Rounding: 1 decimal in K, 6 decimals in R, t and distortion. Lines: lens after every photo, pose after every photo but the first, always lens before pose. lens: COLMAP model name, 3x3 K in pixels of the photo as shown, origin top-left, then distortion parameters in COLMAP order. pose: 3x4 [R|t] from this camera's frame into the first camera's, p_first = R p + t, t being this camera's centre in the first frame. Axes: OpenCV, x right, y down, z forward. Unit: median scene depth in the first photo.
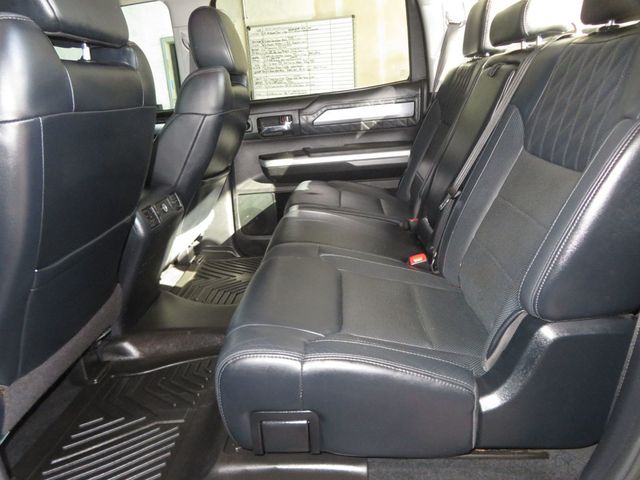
lens RADIAL K [[458.0, 0, 319.6], [0, 458.0, 234.9], [0, 0, 1]] dist [-0.021599, 0.008610]
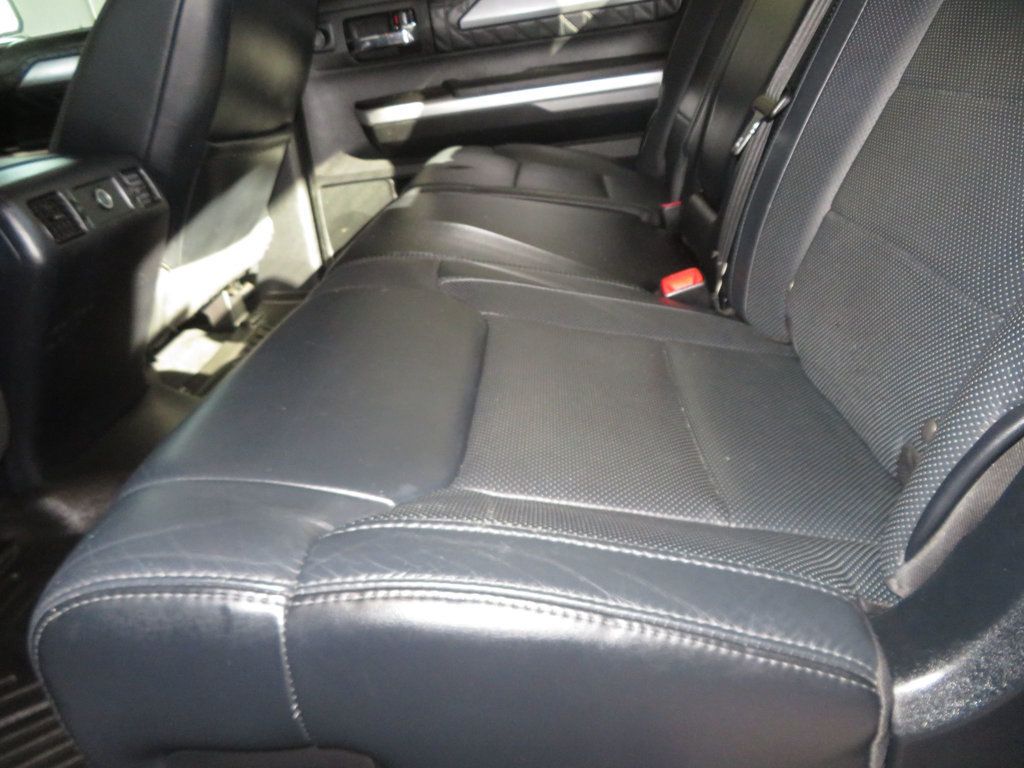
lens RADIAL K [[732.8, 0, 519.6], [0, 732.8, 387.5], [0, 0, 1]] dist [-0.021599, 0.008610]
pose [[0.998884, -0.045739, -0.011752, 0.046156], [0.046960, 0.988343, 0.144821, 0.028813], [0.004991, -0.145211, 0.989388, 0.213160]]
